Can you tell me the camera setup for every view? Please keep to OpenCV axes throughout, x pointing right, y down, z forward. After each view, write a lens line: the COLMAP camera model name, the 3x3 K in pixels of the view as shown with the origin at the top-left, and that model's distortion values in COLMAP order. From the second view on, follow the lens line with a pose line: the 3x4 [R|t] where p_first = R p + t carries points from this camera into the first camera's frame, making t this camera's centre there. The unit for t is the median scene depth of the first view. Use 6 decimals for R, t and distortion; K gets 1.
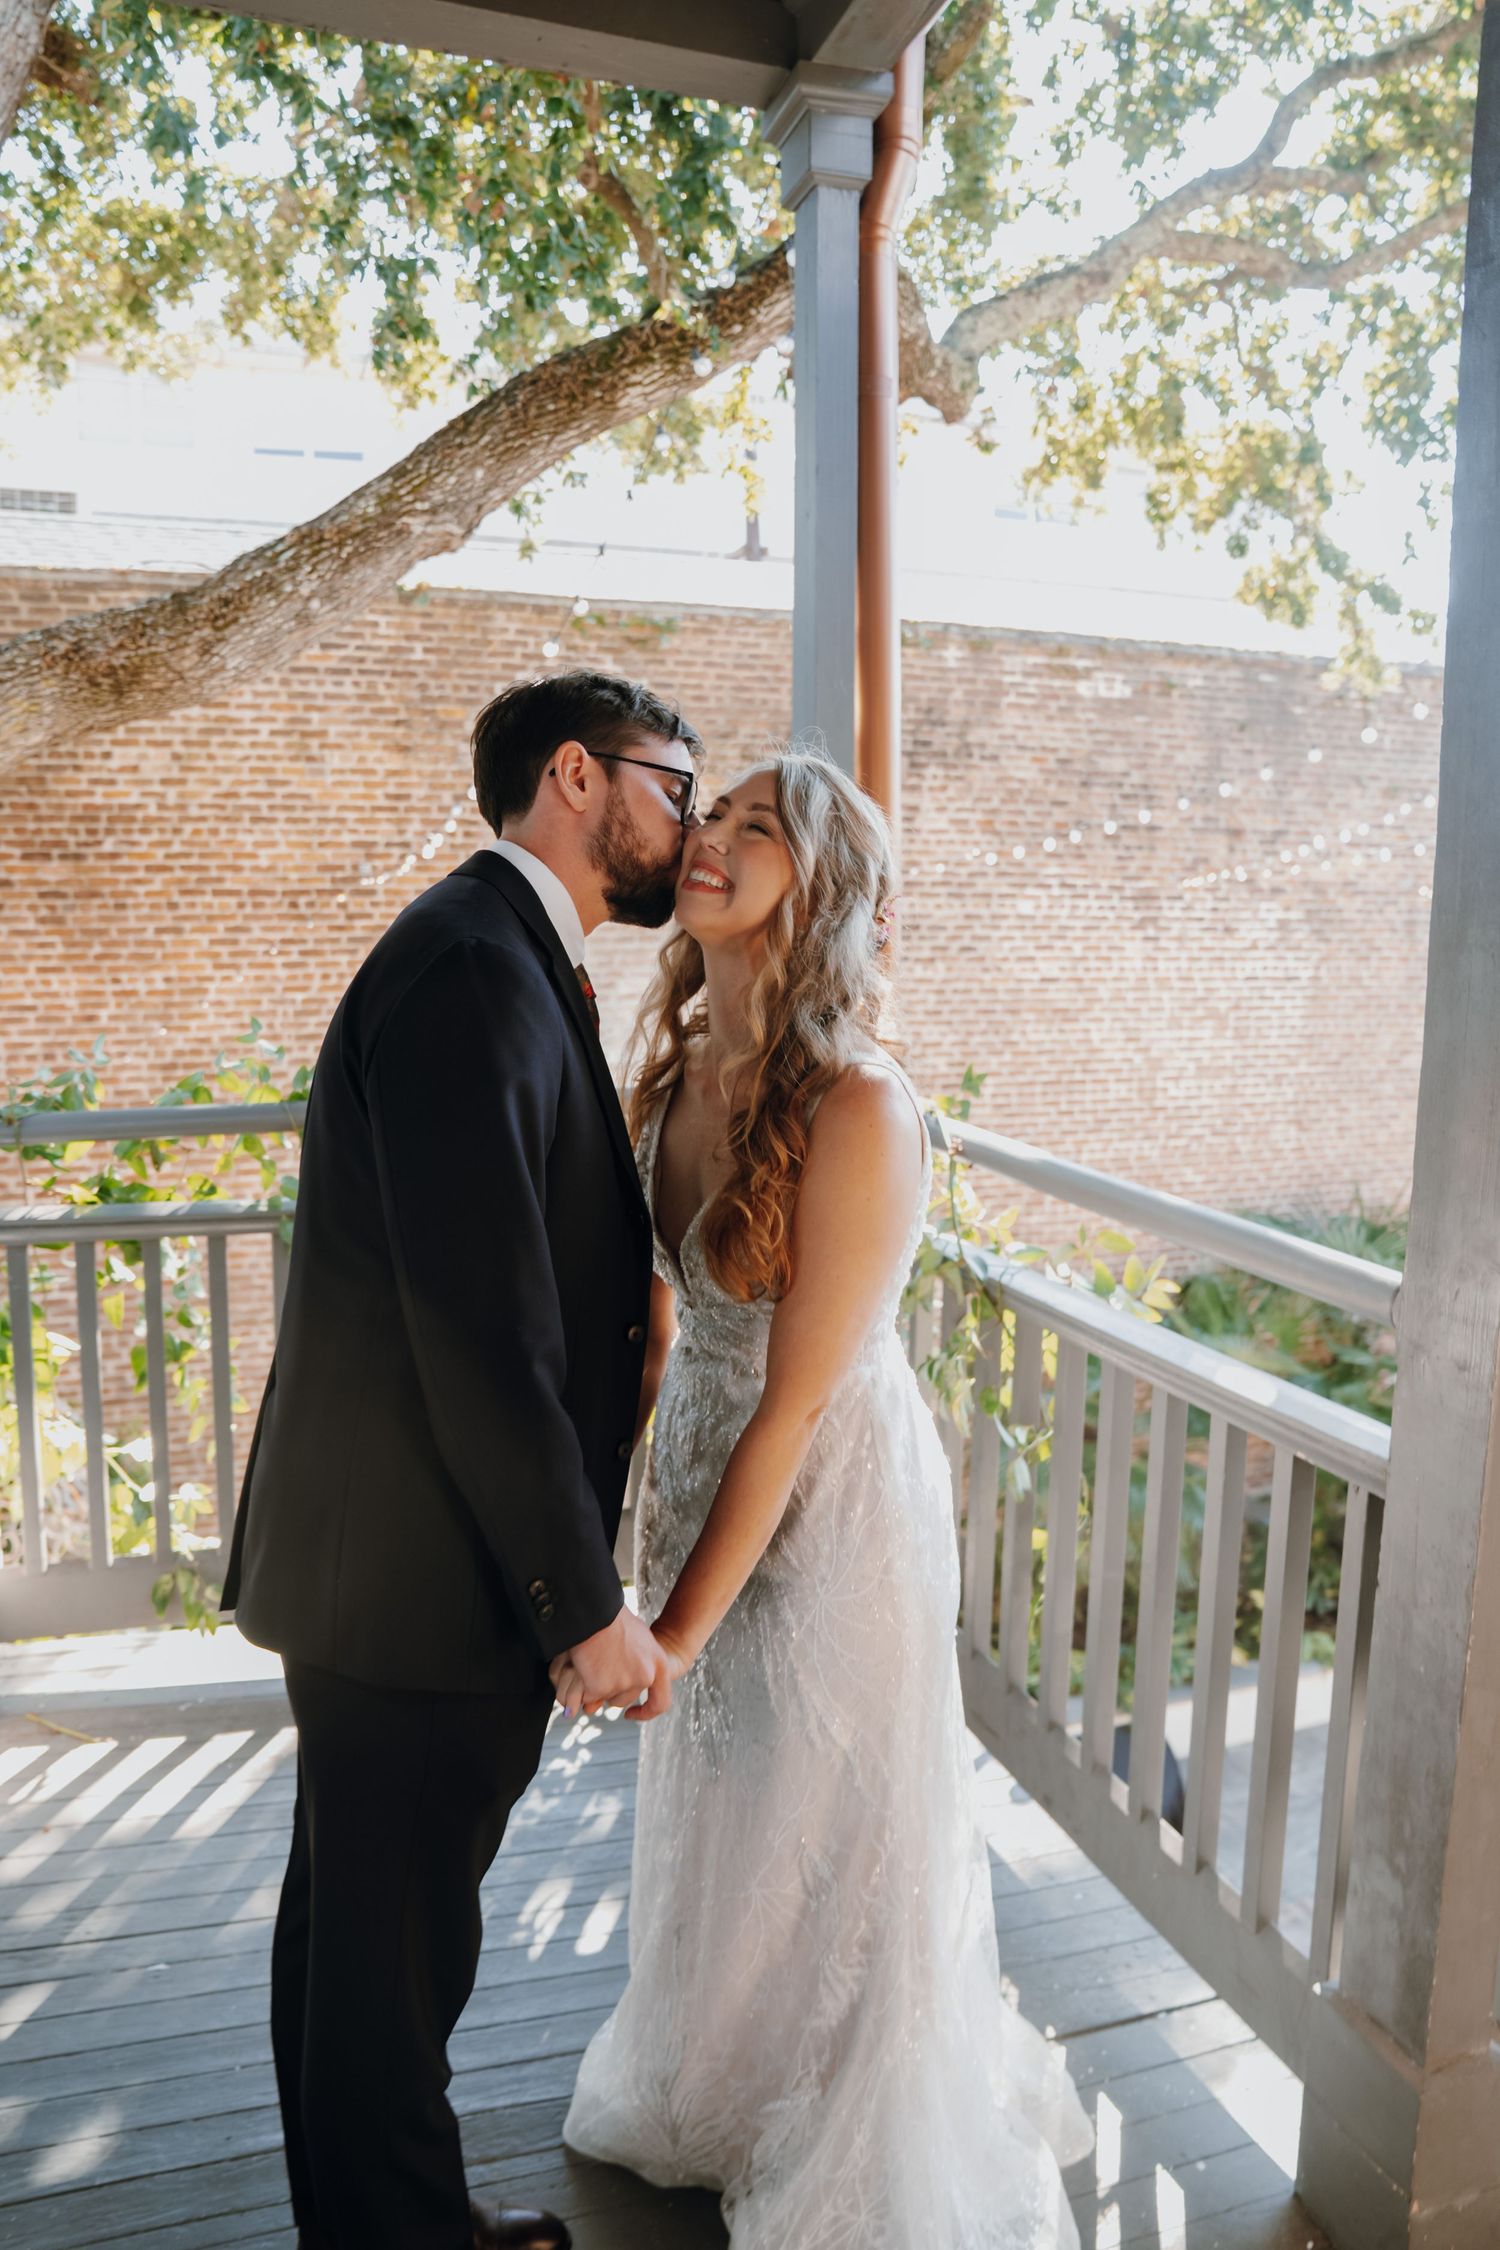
lens RADIAL K [[1590.7, 0, 754.7], [0, 1590.7, 1129.9], [0, 0, 1]] dist [-0.139169, 0.105602]
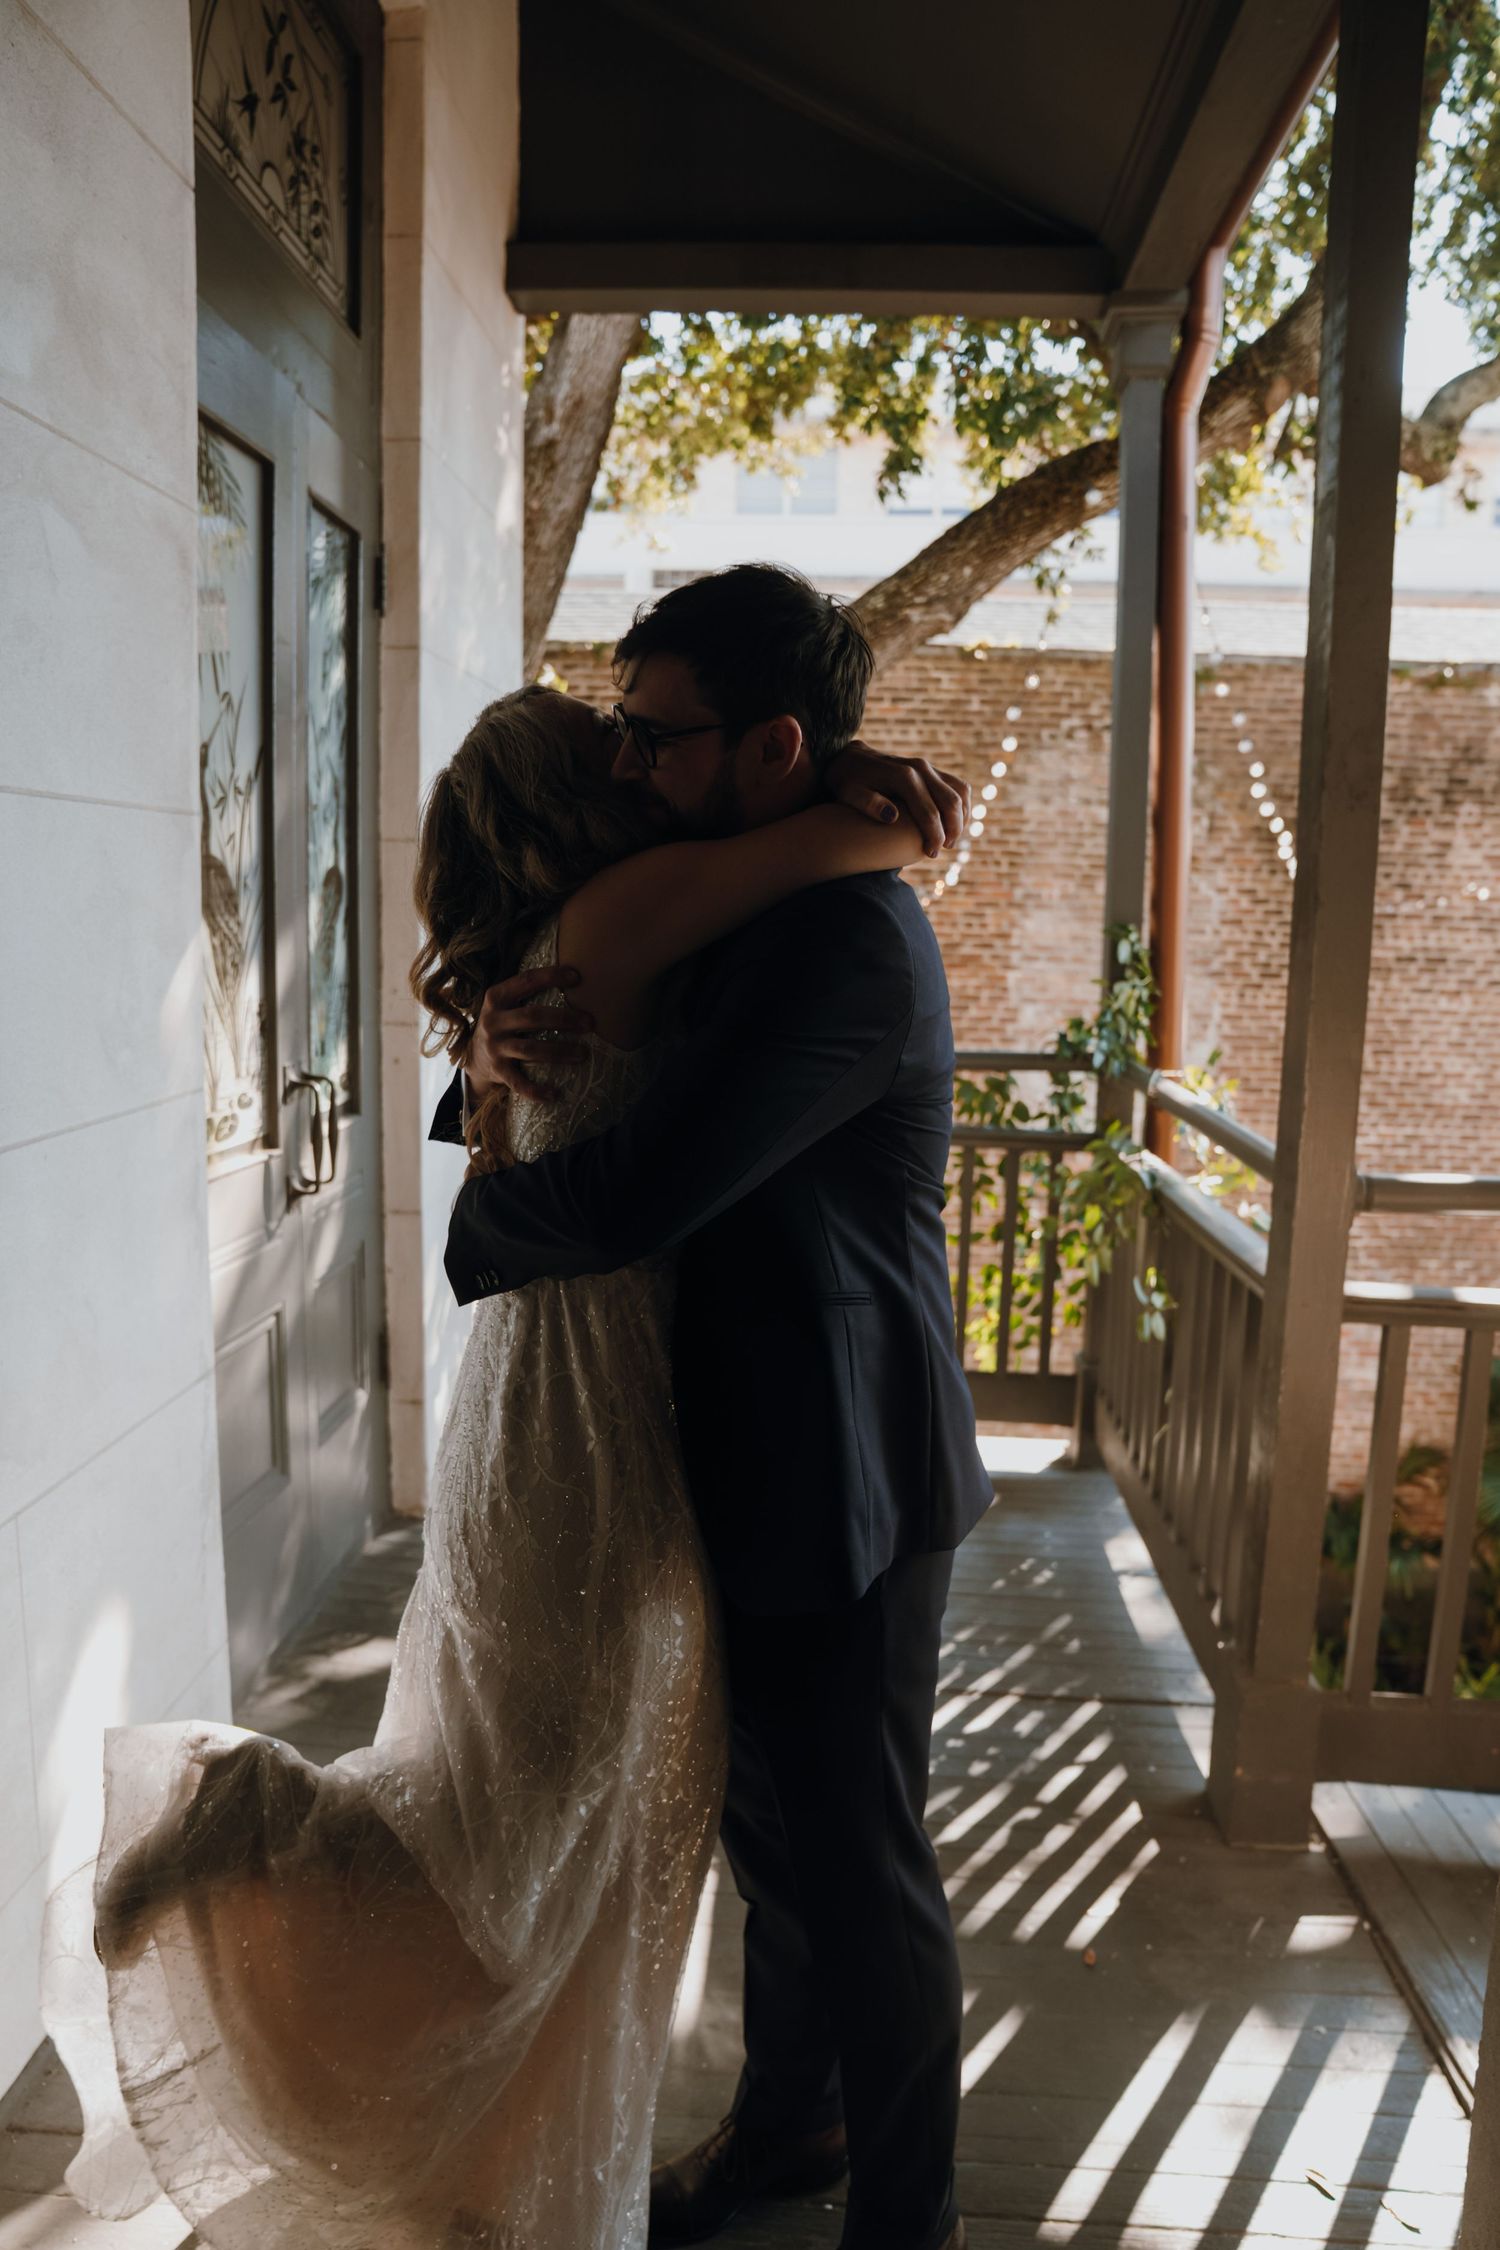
lens RADIAL K [[1590.7, 0, 754.7], [0, 1590.7, 1129.9], [0, 0, 1]] dist [-0.139169, 0.105602]
pose [[0.921537, 0.064204, -0.382947, 0.096577], [-0.071369, 0.997440, -0.004517, 0.020888], [0.381676, 0.031493, 0.923759, -0.110640]]
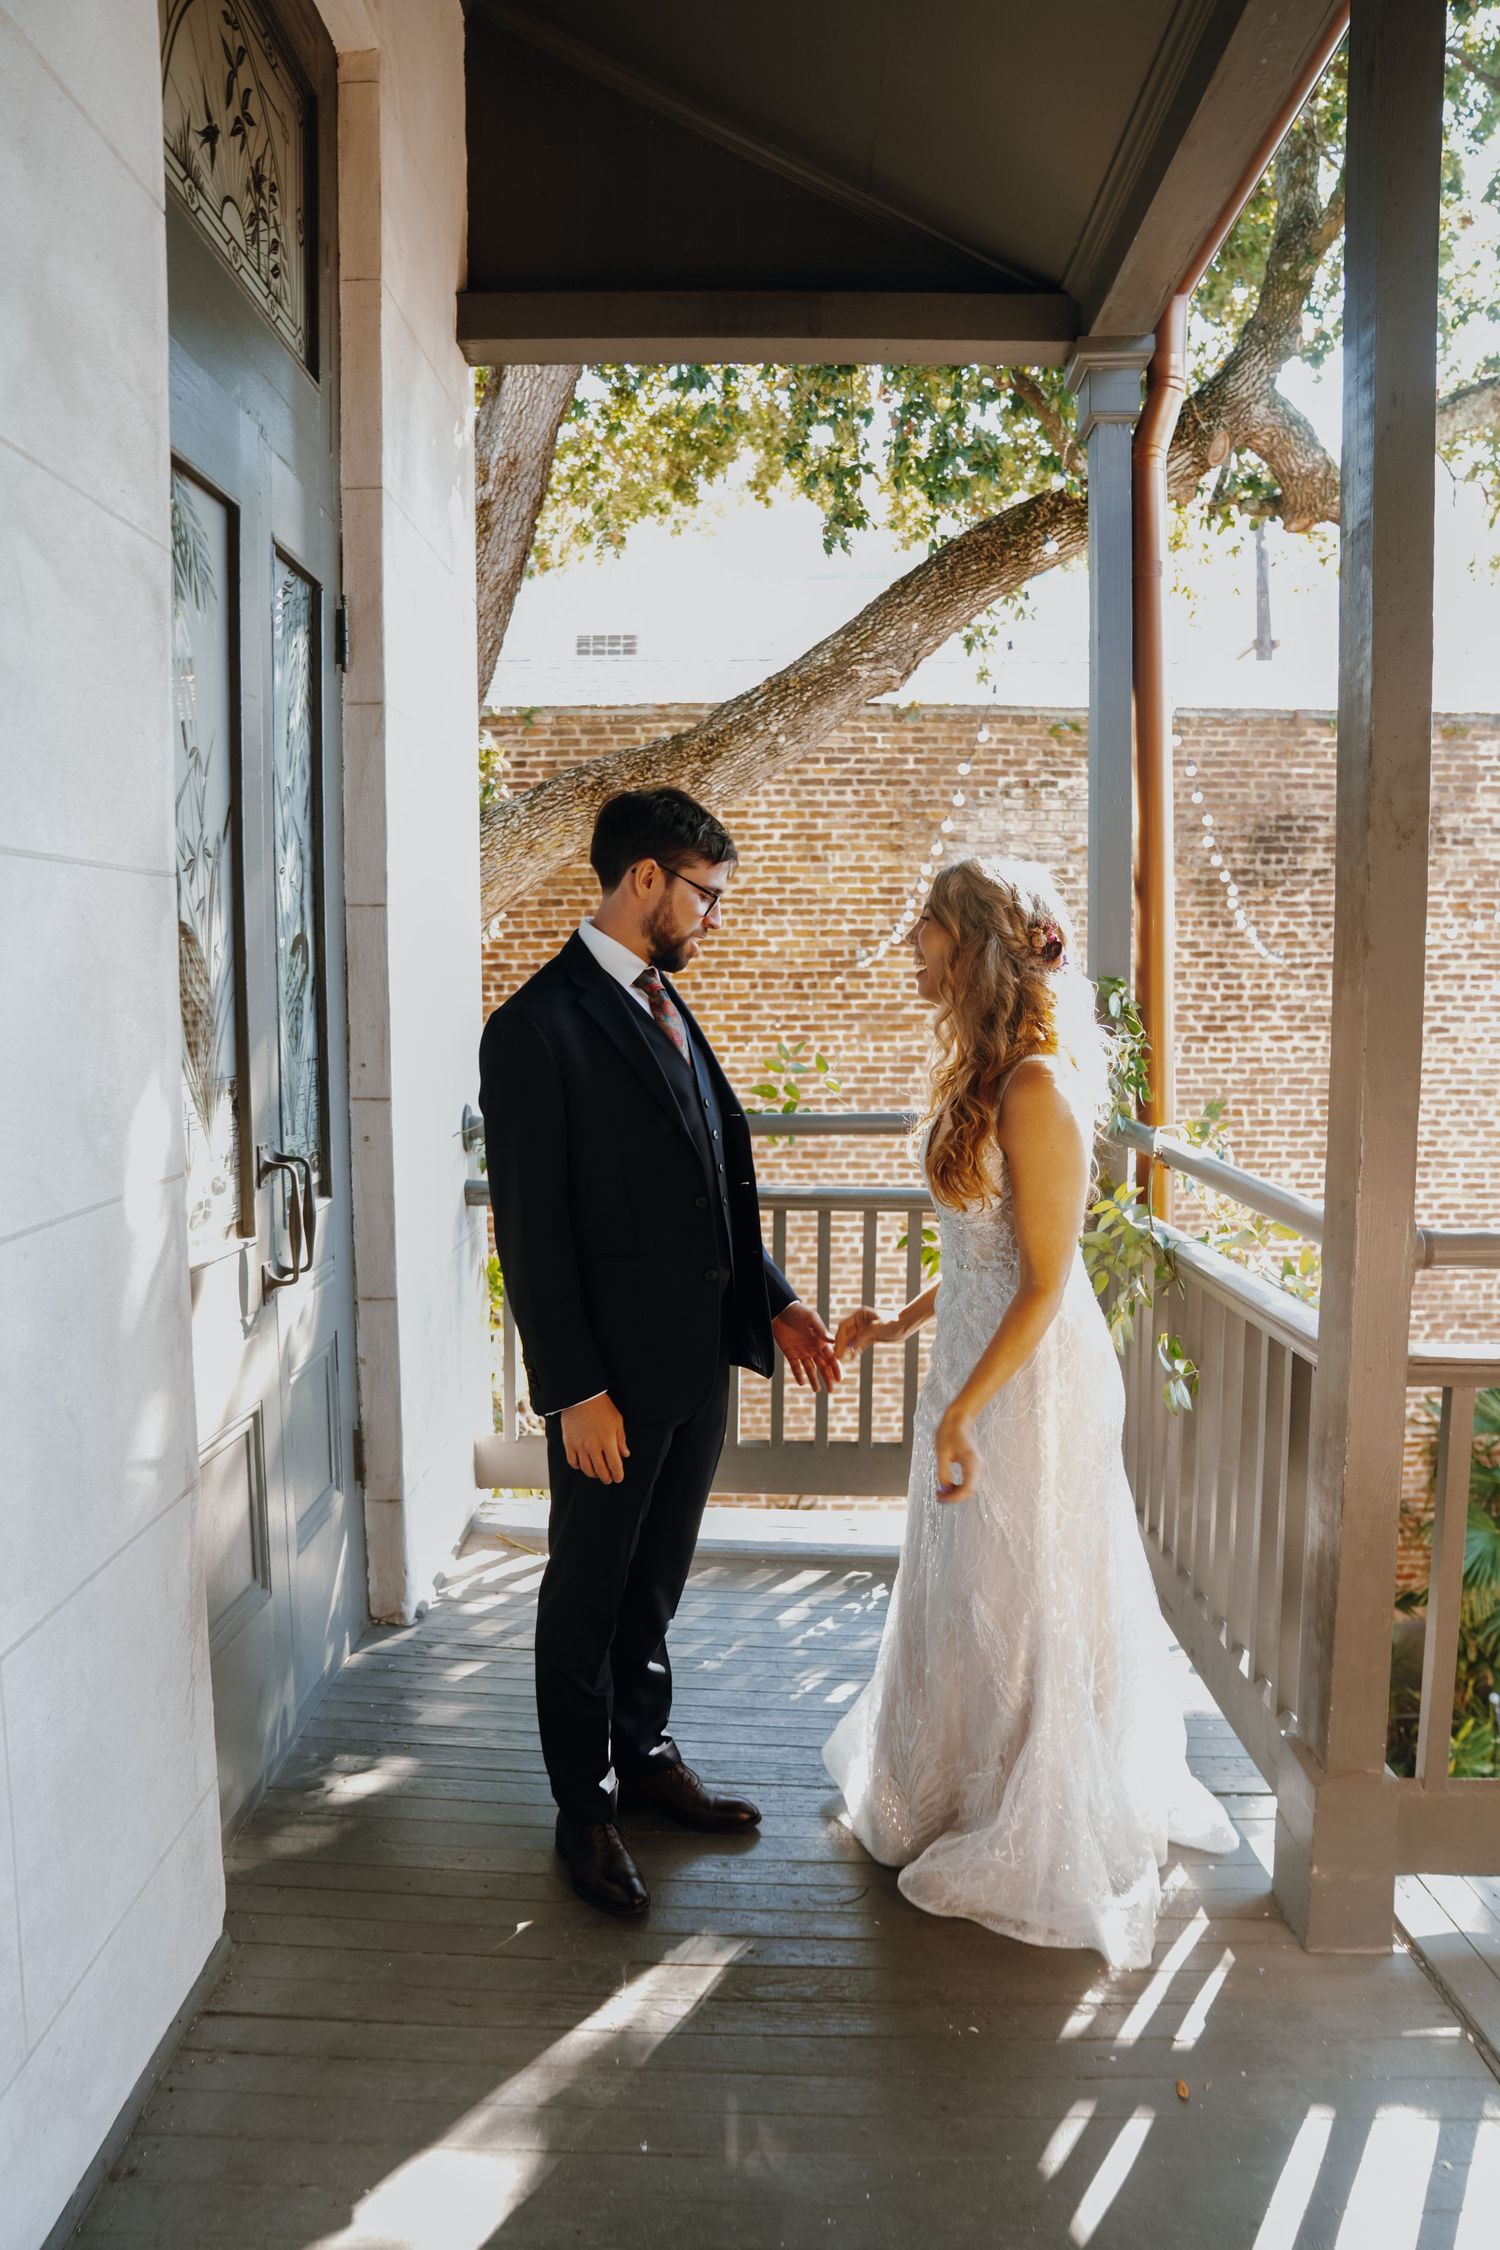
lens RADIAL K [[1603.9, 0, 750.0], [0, 1603.9, 1125.0], [0, 0, 1]] dist [-0.139781, 0.108360]
pose [[0.939528, 0.021719, -0.341784, 0.075386], [-0.042176, 0.997728, -0.052535, 0.020972], [0.339866, 0.063773, 0.938309, -0.102331]]
